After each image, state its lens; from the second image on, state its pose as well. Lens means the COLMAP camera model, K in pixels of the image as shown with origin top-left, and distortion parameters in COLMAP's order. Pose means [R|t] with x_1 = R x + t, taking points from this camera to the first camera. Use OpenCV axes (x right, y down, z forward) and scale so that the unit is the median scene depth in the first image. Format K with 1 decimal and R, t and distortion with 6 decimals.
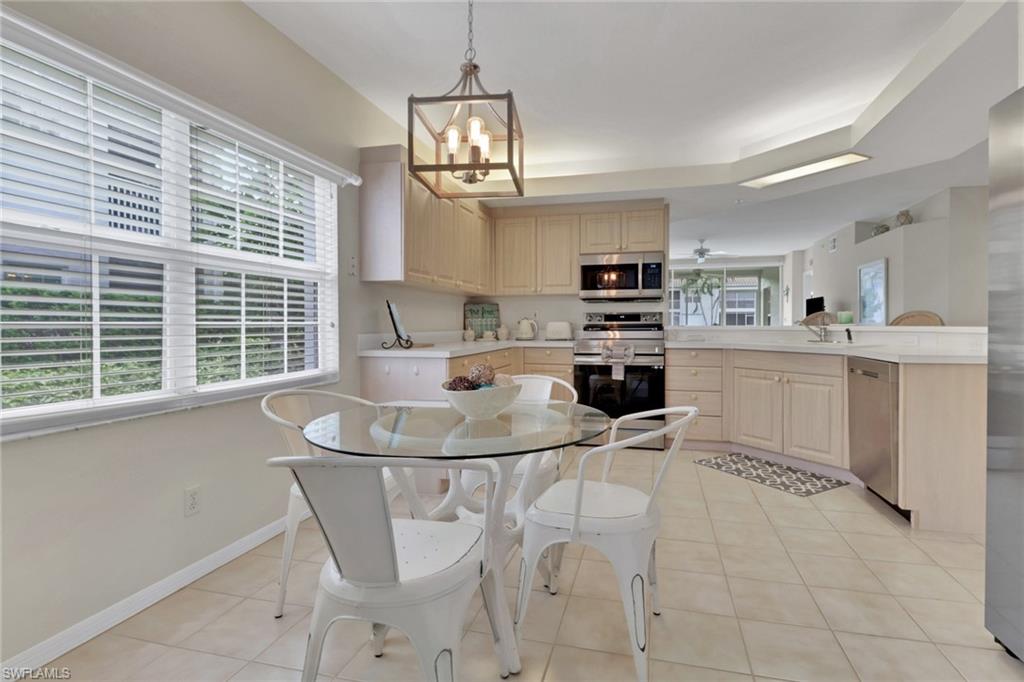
lens RADIAL K [[495.1, 0, 534.9], [0, 495.1, 336.7], [0, 0, 1]] dist [-0.001317, -0.000323]
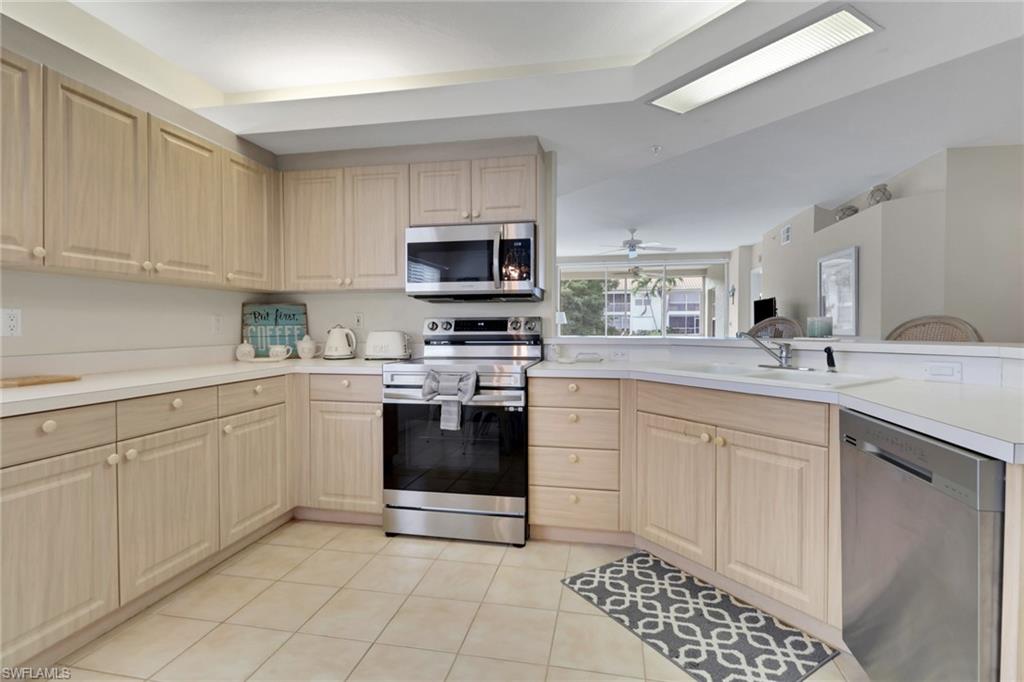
lens RADIAL K [[482.4, 0, 512.0], [0, 482.4, 341.0], [0, 0, 1]] dist [0.001253, -0.000382]
pose [[0.999287, -0.000605, 0.037753, 0.199293], [0.000405, 0.999986, 0.005307, -0.021502], [-0.037755, -0.005288, 0.999273, 0.369490]]
